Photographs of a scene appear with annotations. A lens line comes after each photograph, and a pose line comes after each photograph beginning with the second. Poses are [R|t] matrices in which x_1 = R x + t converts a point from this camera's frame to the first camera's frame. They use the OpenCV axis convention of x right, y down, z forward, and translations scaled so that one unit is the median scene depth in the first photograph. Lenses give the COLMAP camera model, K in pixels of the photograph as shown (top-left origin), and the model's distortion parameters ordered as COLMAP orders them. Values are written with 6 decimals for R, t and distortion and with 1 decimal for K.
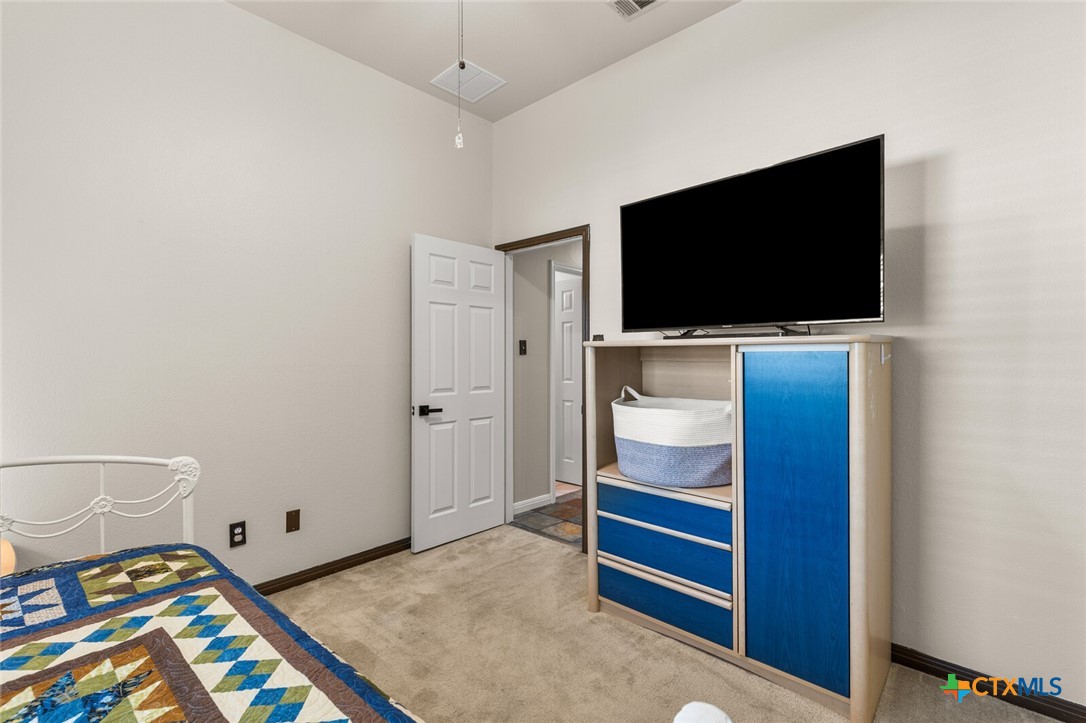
lens RADIAL K [[490.7, 0, 539.2], [0, 490.7, 360.1], [0, 0, 1]] dist [0.004876, 0.000090]
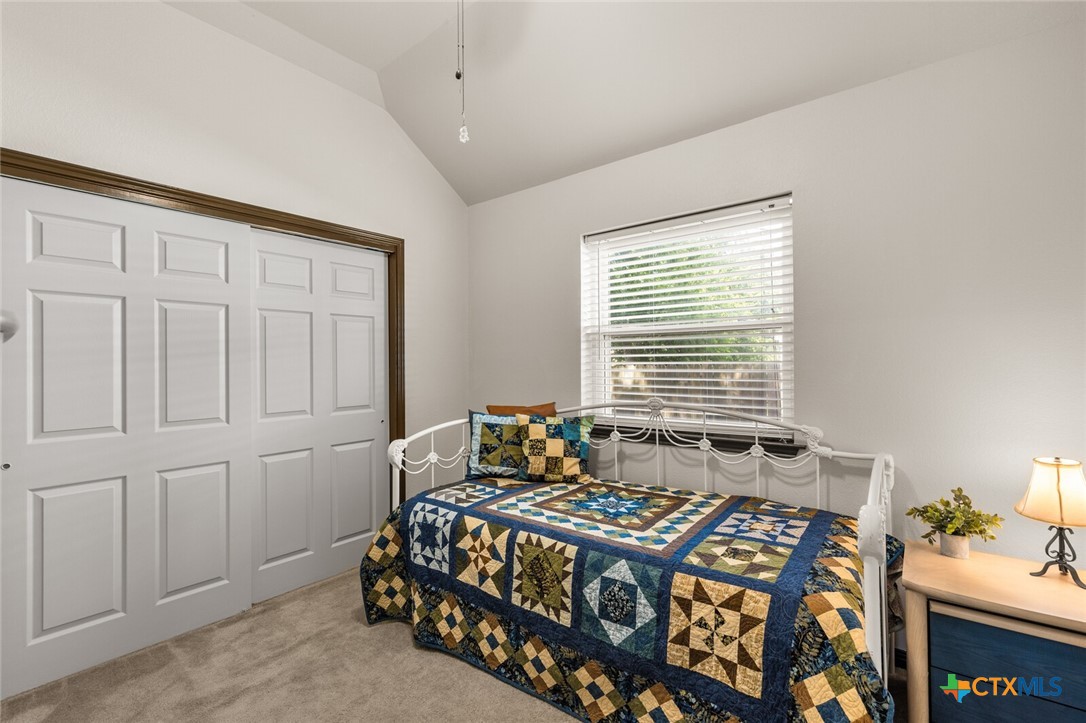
lens RADIAL K [[490.7, 0, 539.2], [0, 490.7, 360.1], [0, 0, 1]] dist [0.004876, 0.000090]
pose [[-0.997399, 0.004912, -0.071904, -0.281469], [0.004900, 0.999988, 0.000352, -0.026222], [0.071905, -0.000001, -0.997412, 2.368391]]
